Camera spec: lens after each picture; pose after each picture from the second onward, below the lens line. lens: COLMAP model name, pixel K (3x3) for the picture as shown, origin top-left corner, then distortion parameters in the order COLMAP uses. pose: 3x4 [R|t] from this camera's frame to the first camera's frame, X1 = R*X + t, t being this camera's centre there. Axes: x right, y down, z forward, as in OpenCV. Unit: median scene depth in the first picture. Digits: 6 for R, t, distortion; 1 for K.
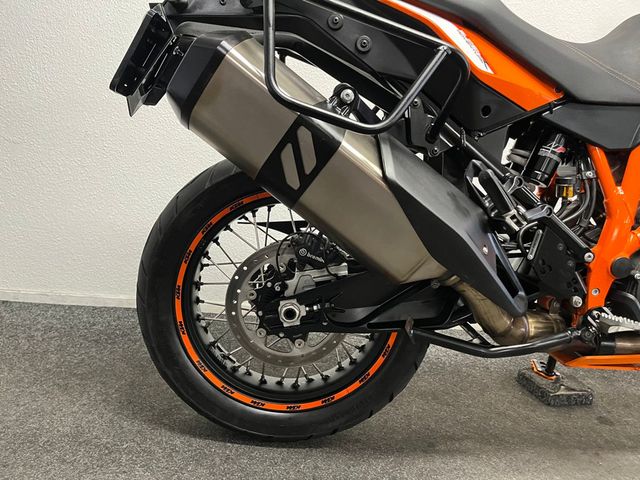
lens RADIAL K [[490.1, 0, 320.0], [0, 490.1, 240.0], [0, 0, 1]] dist [0.055868, -0.086190]
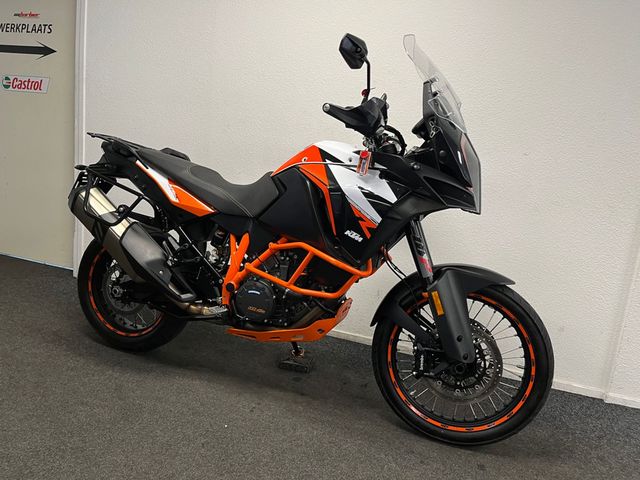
lens RADIAL K [[490.1, 0, 320.0], [0, 490.1, 240.0], [0, 0, 1]] dist [0.055868, -0.086190]
pose [[0.925681, 0.080623, -0.369614, 1.669063], [-0.099634, 0.994490, -0.032603, -0.118680], [0.364949, 0.067007, 0.928613, -0.884202]]
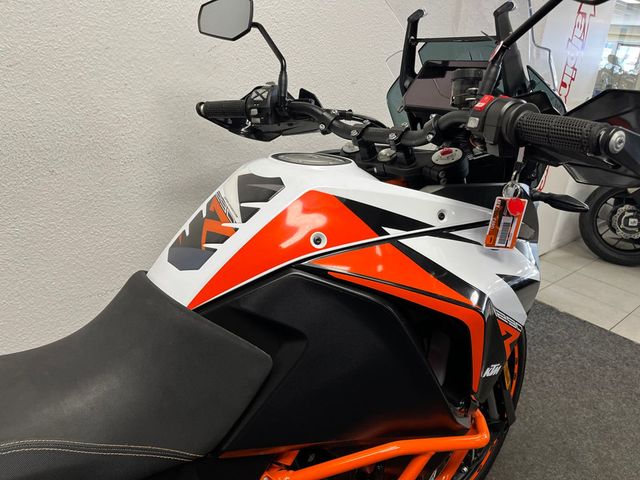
lens RADIAL K [[495.9, 0, 320.0], [0, 495.9, 240.0], [0, 0, 1]] dist [0.055795, -0.099782]
pose [[0.794388, -0.257324, 0.550211, 0.477275], [0.114291, 0.952973, 0.280677, -0.693017], [-0.596562, -0.160081, 0.786440, 0.339329]]
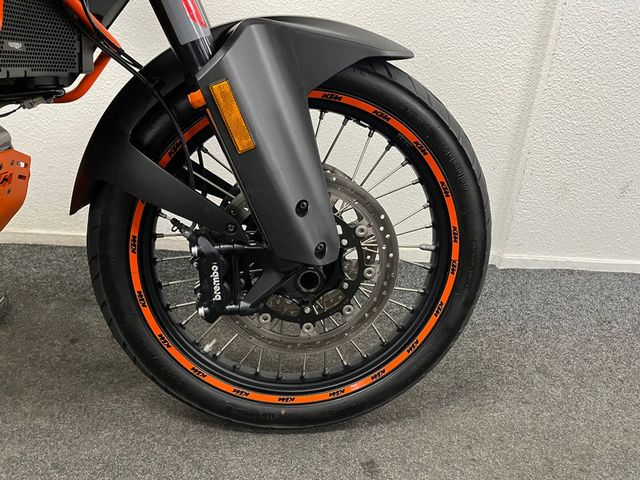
lens RADIAL K [[490.1, 0, 320.0], [0, 490.1, 240.0], [0, 0, 1]] dist [0.055868, -0.086190]
pose [[0.999940, -0.009796, -0.004877, 1.531573], [0.010515, 0.983562, 0.180262, 0.052251], [0.003031, -0.180303, 0.983607, 0.324999]]
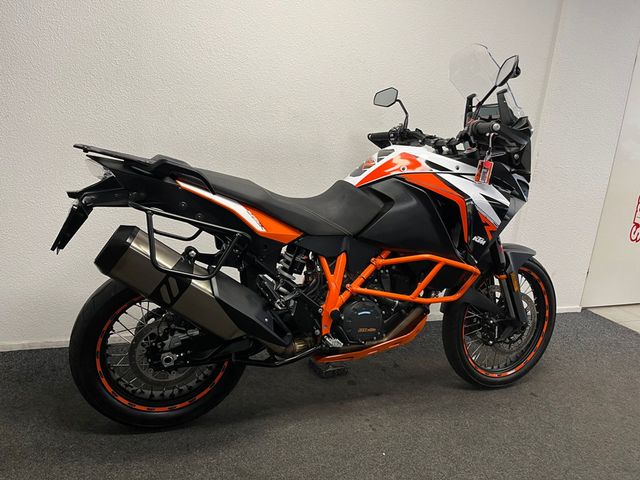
lens RADIAL K [[490.1, 0, 320.0], [0, 490.1, 240.0], [0, 0, 1]] dist [0.055868, -0.086190]
pose [[0.954330, -0.070850, 0.290231, -0.020567], [0.051561, 0.995955, 0.073585, -0.377352], [-0.294270, -0.055260, 0.954123, -0.844684]]
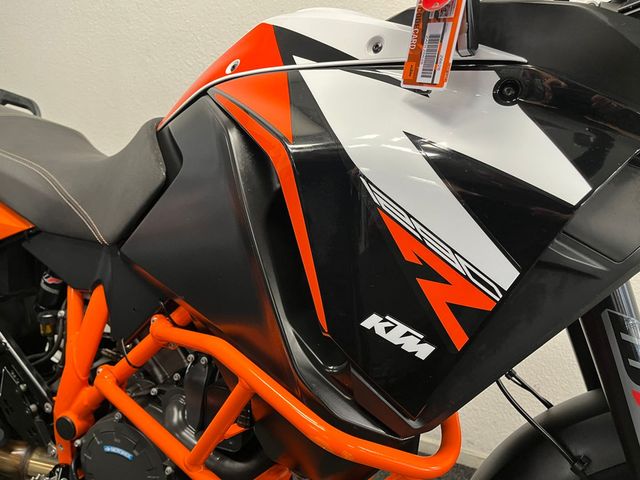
lens RADIAL K [[495.9, 0, 320.0], [0, 495.9, 240.0], [0, 0, 1]] dist [0.055795, -0.099782]
pose [[0.908492, 0.071681, -0.411708, 1.242785], [-0.071384, 0.997319, 0.016119, -0.292957], [0.411760, 0.014746, 0.911173, 0.357611]]
